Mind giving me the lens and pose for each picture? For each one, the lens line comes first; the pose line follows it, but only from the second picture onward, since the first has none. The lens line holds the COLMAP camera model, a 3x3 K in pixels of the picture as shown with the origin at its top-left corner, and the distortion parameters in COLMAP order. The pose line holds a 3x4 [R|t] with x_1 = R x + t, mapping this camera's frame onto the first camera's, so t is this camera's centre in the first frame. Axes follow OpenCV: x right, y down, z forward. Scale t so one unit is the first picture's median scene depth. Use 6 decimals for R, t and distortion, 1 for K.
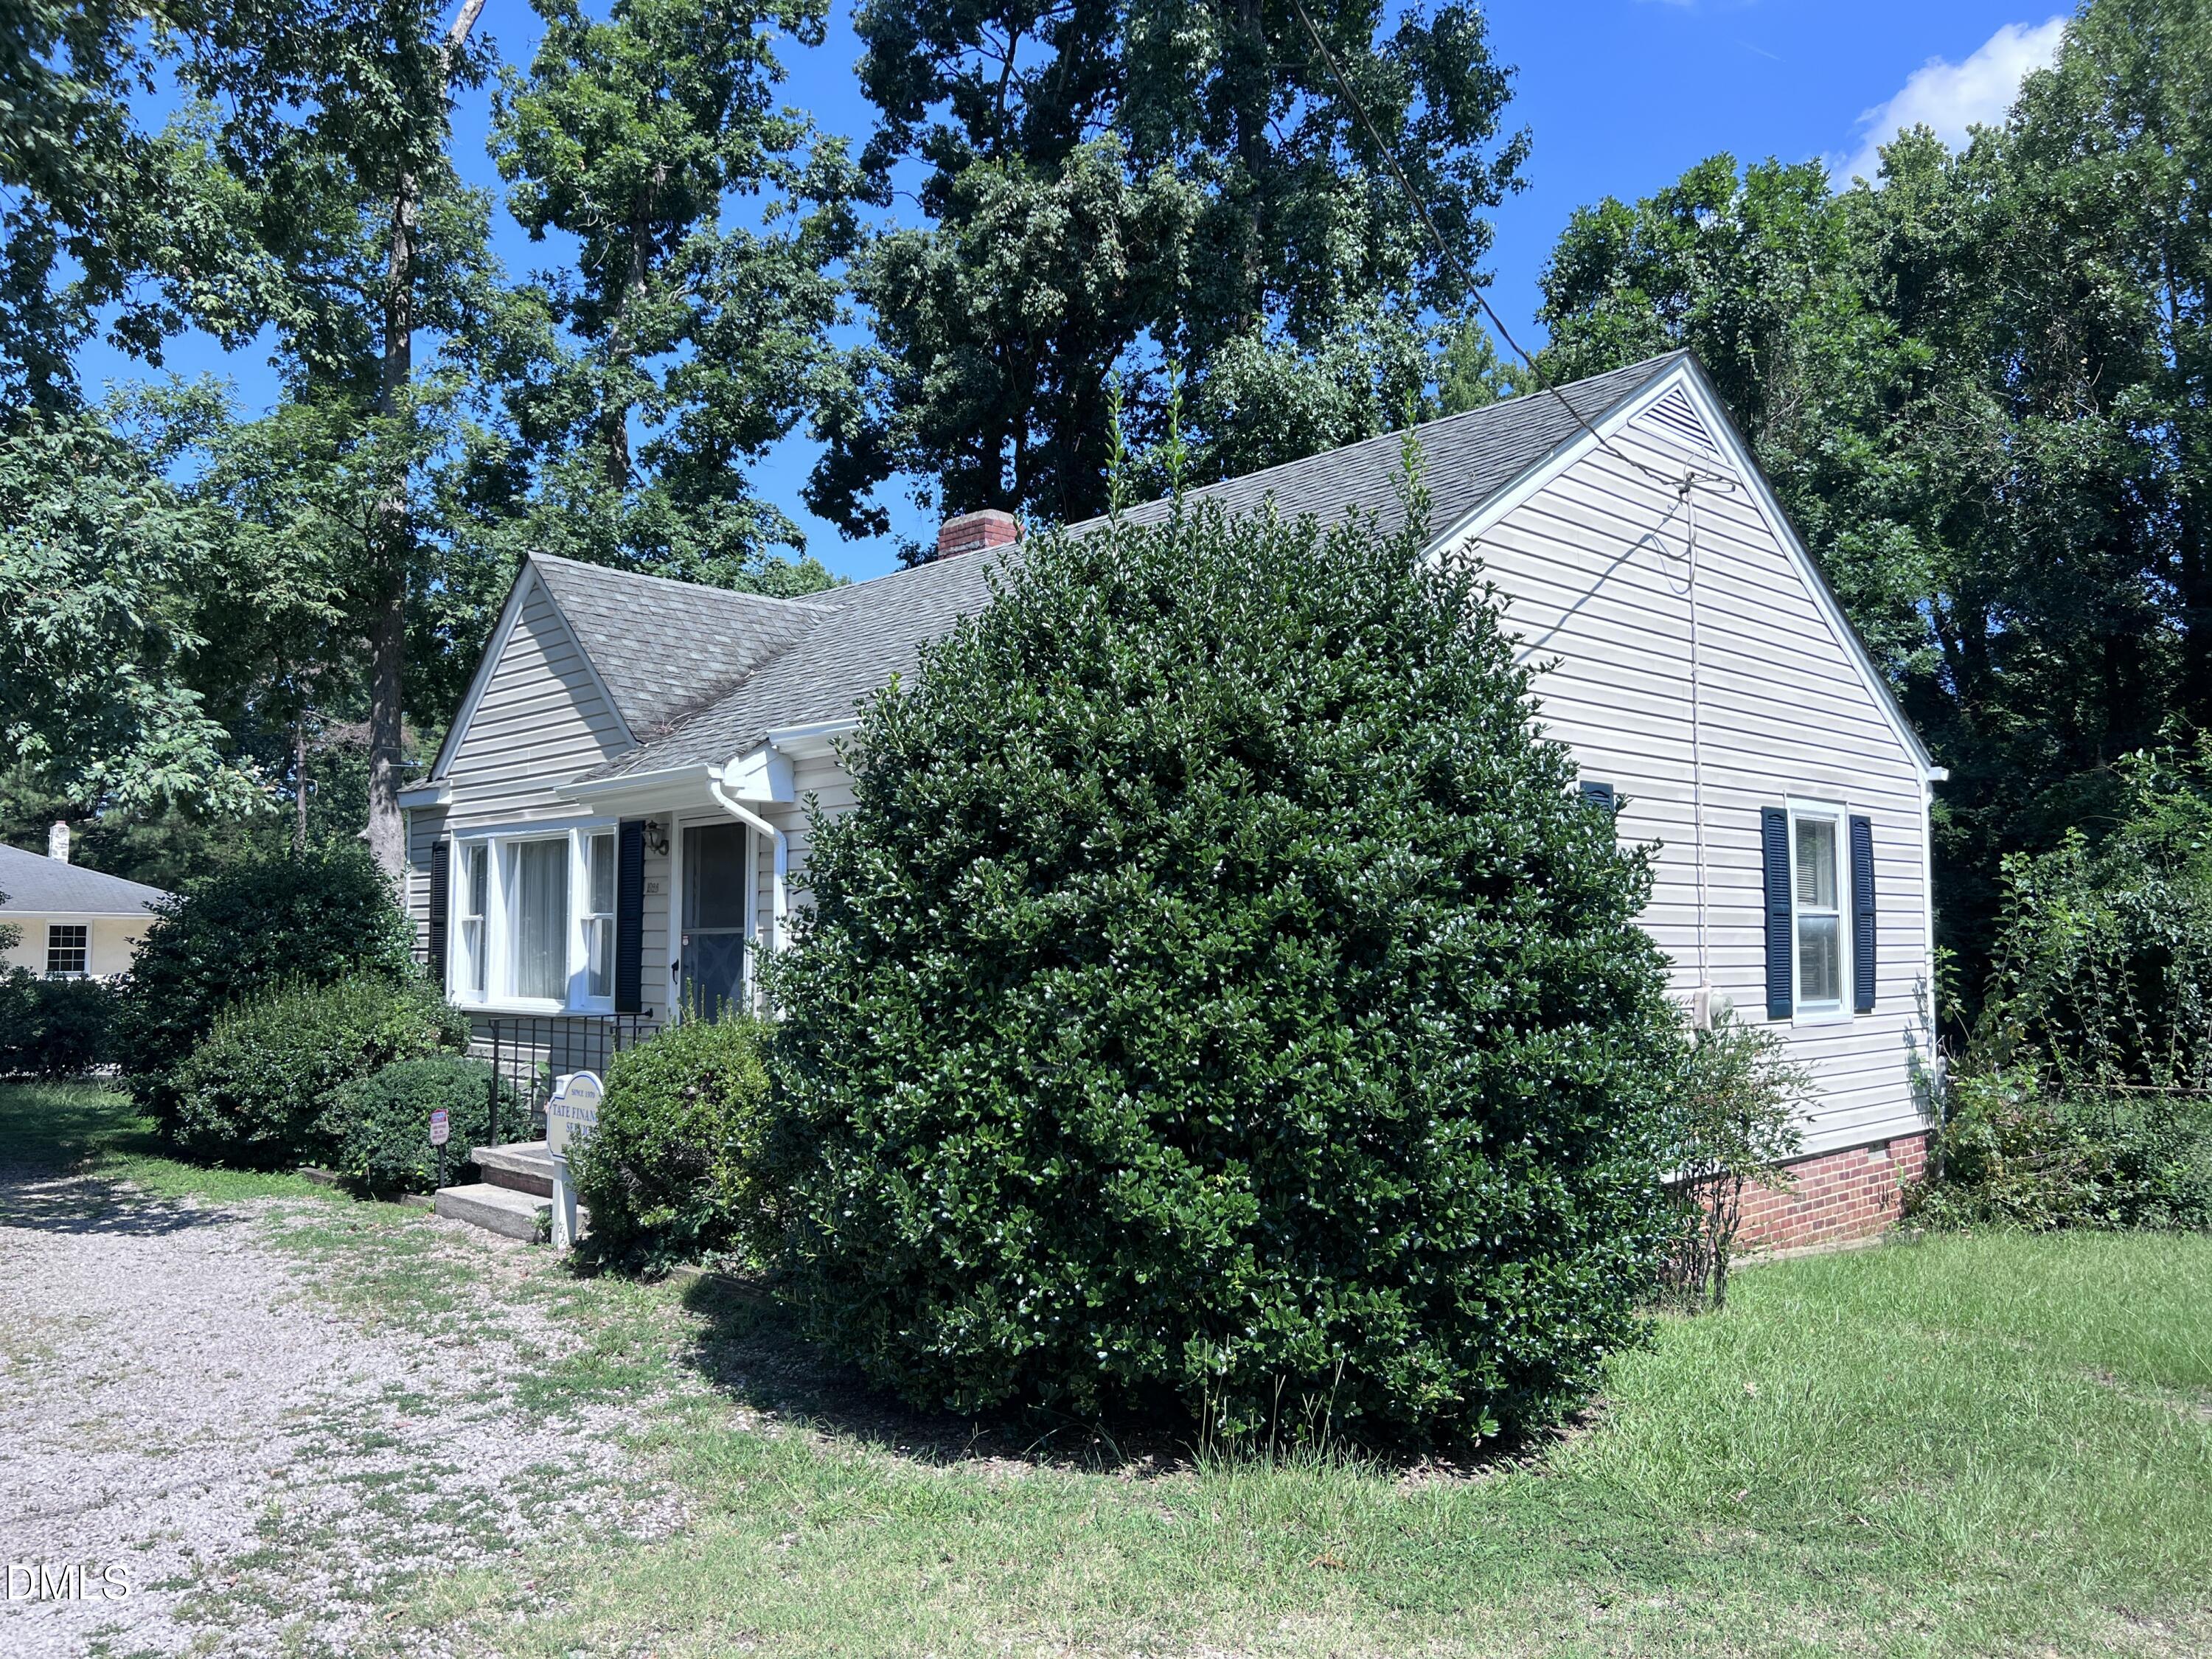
lens RADIAL K [[1660.6, 0, 1106.0], [0, 1660.6, 829.5], [0, 0, 1]] dist [0.002348, 0.001011]
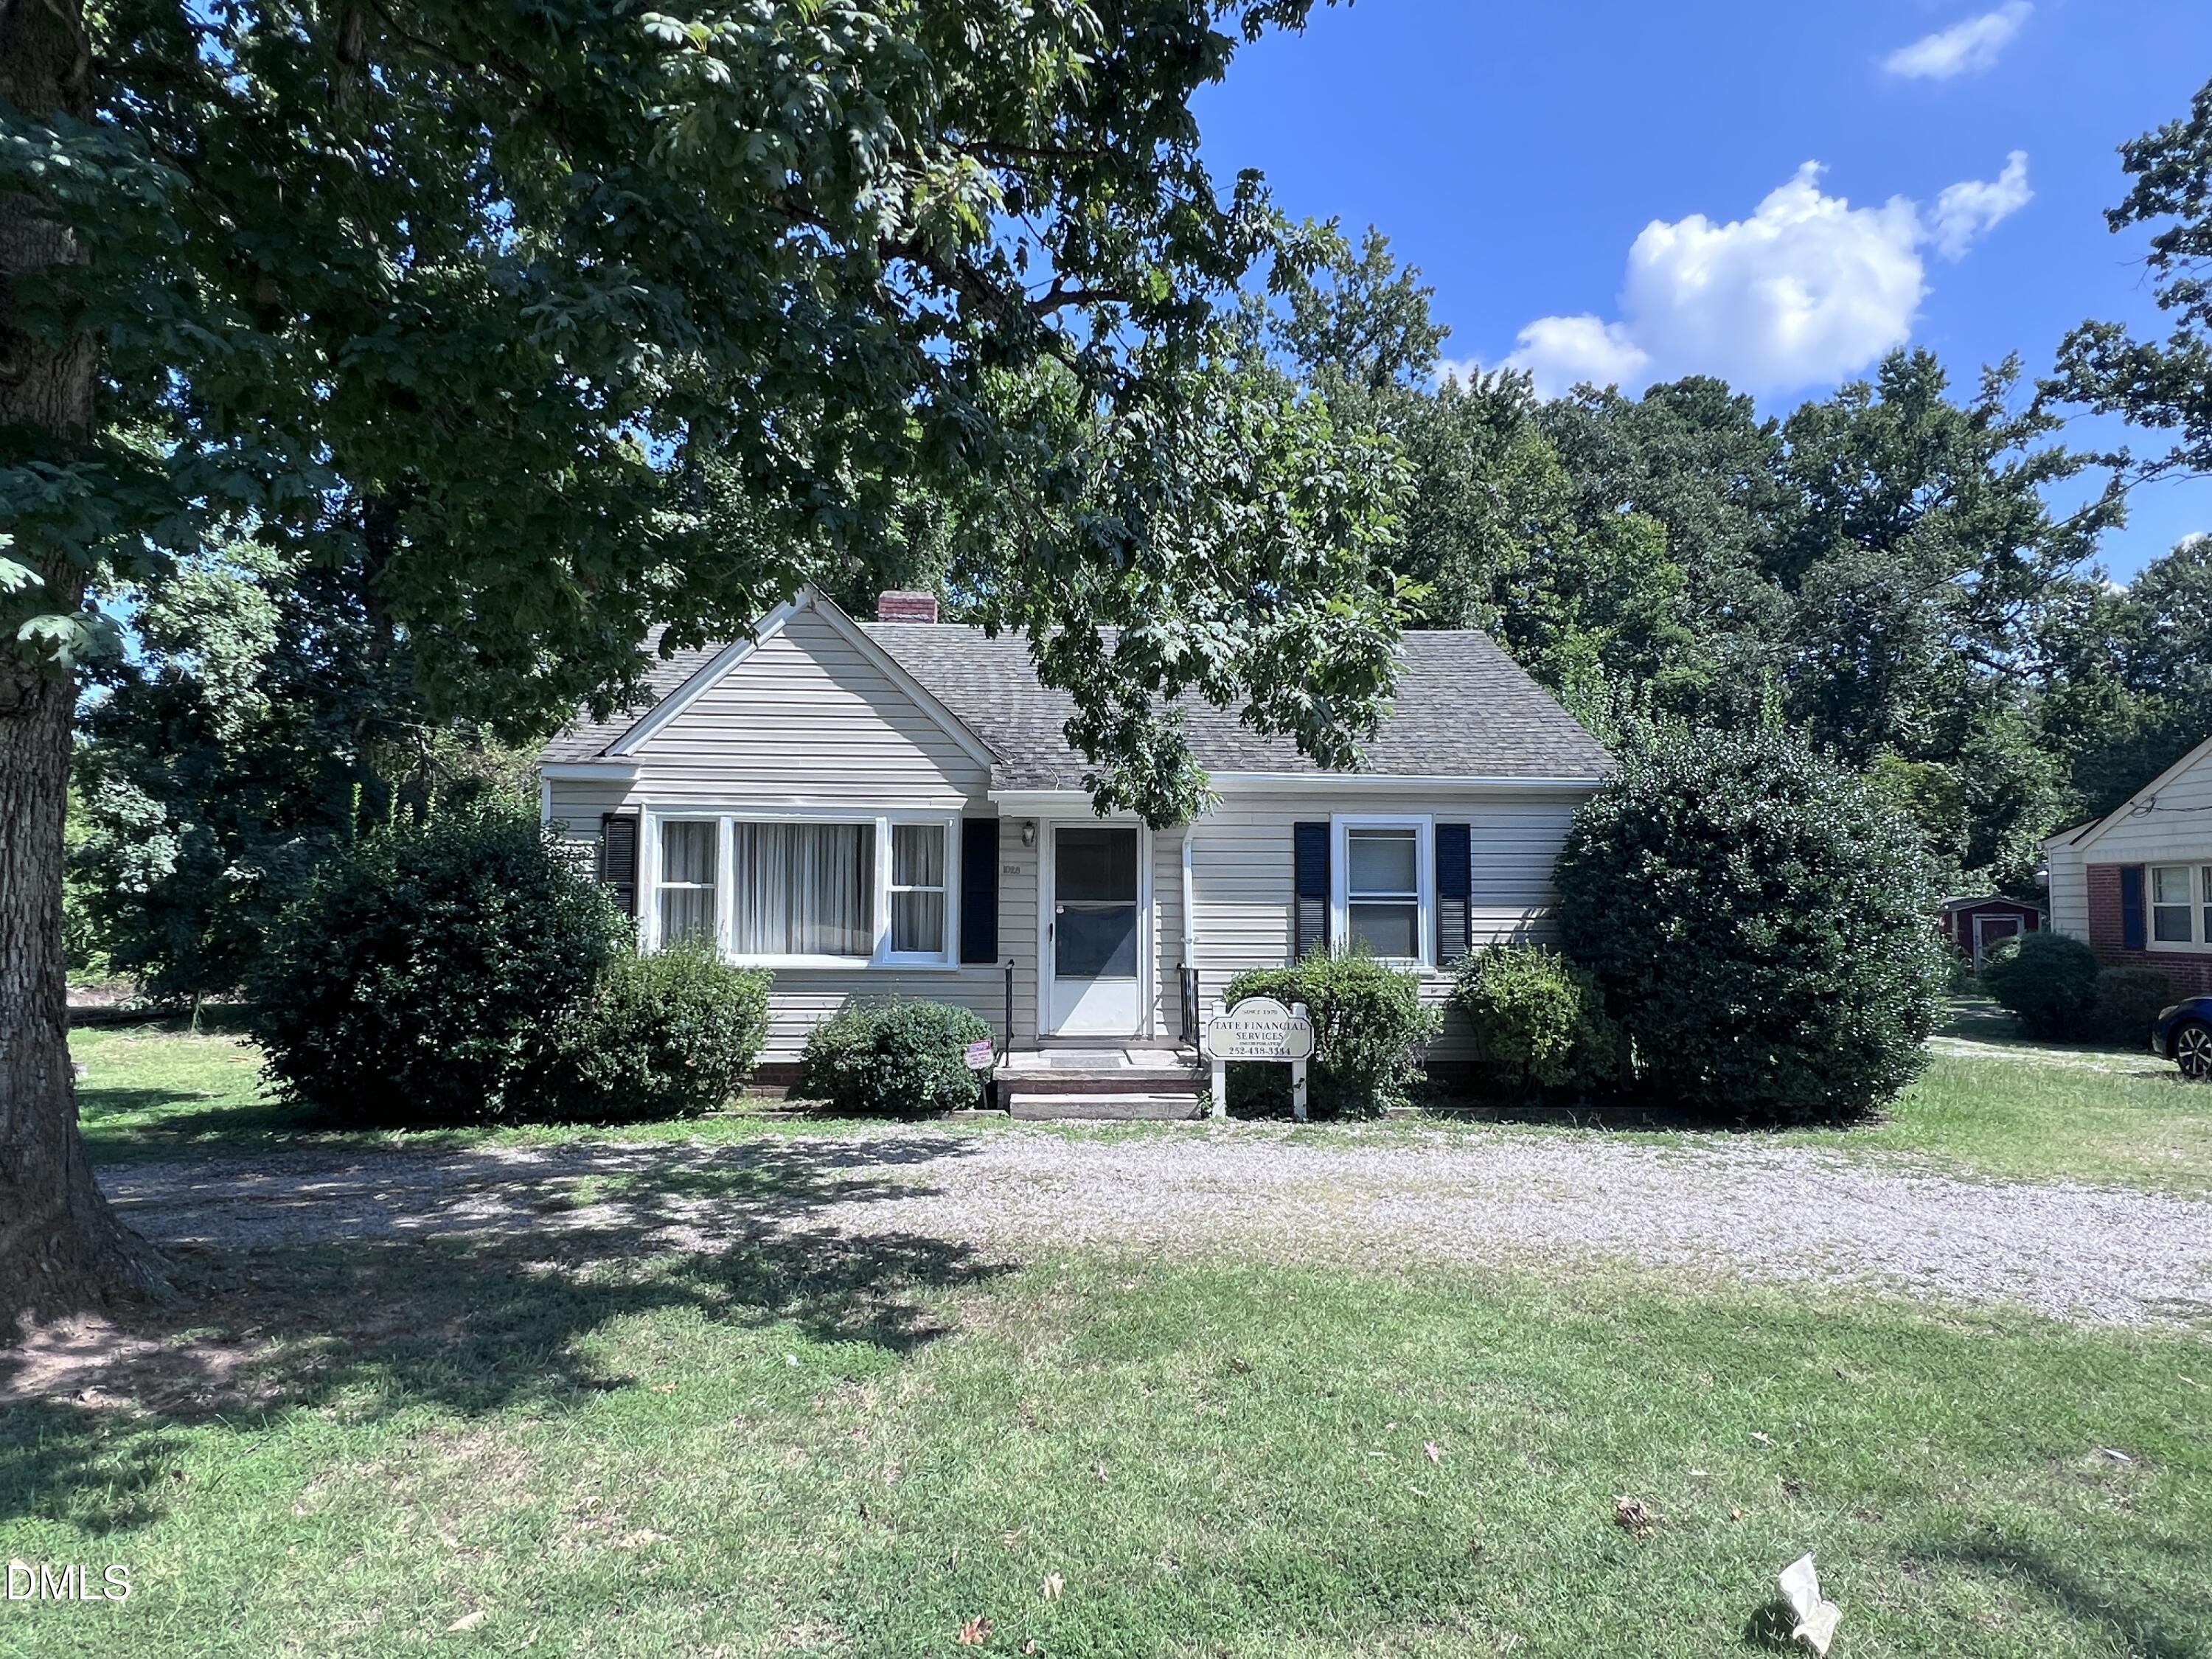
lens RADIAL K [[1231.1, 0, 1106.0], [0, 1231.1, 829.5], [0, 0, 1]] dist [0.004817, -0.000209]
pose [[0.650982, 0.055954, 0.757028, -0.909115], [-0.059552, 0.997970, -0.022553, 0.019090], [-0.756753, -0.030401, 0.652993, 0.269181]]
